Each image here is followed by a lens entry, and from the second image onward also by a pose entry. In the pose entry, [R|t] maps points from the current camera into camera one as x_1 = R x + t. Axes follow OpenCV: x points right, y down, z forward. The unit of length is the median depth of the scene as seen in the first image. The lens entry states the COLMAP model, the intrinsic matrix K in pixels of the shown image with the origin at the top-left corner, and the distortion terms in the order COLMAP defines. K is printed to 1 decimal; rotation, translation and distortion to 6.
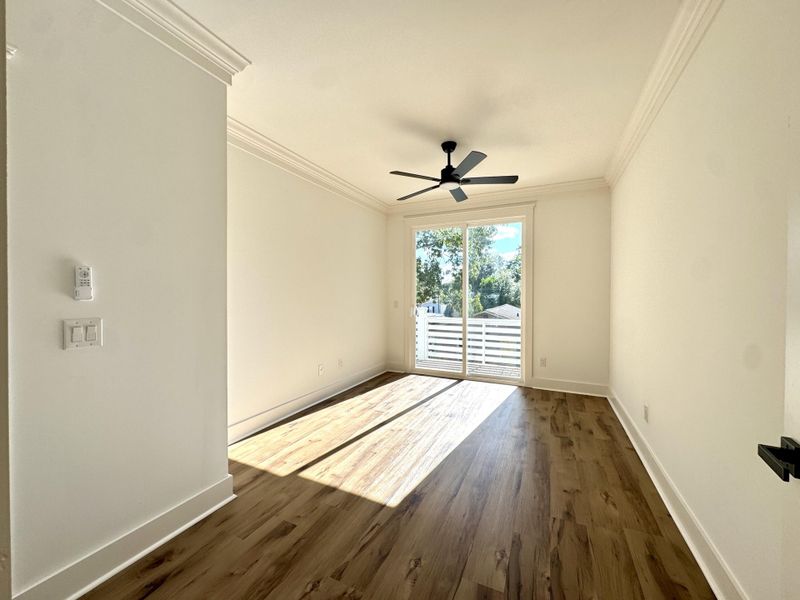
lens RADIAL K [[317.1, 0, 400.7], [0, 317.1, 300.5], [0, 0, 1]] dist [-0.009509, 0.000239]
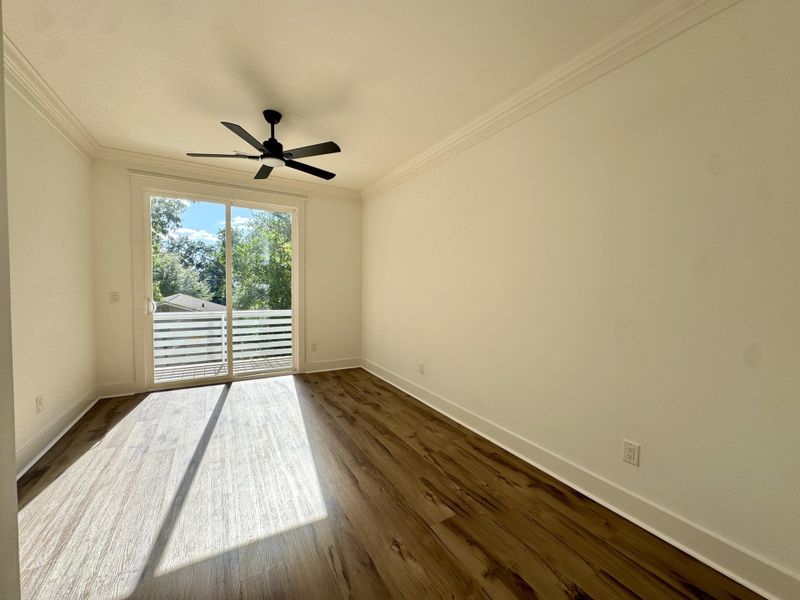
lens RADIAL K [[317.1, 0, 400.6], [0, 317.1, 298.0], [0, 0, 1]] dist [-0.009509, 0.000239]
pose [[0.562356, -0.025283, 0.826509, -0.338724], [0.001133, 0.999555, 0.029805, -0.007896], [-0.826894, -0.015825, 0.562135, 0.177806]]
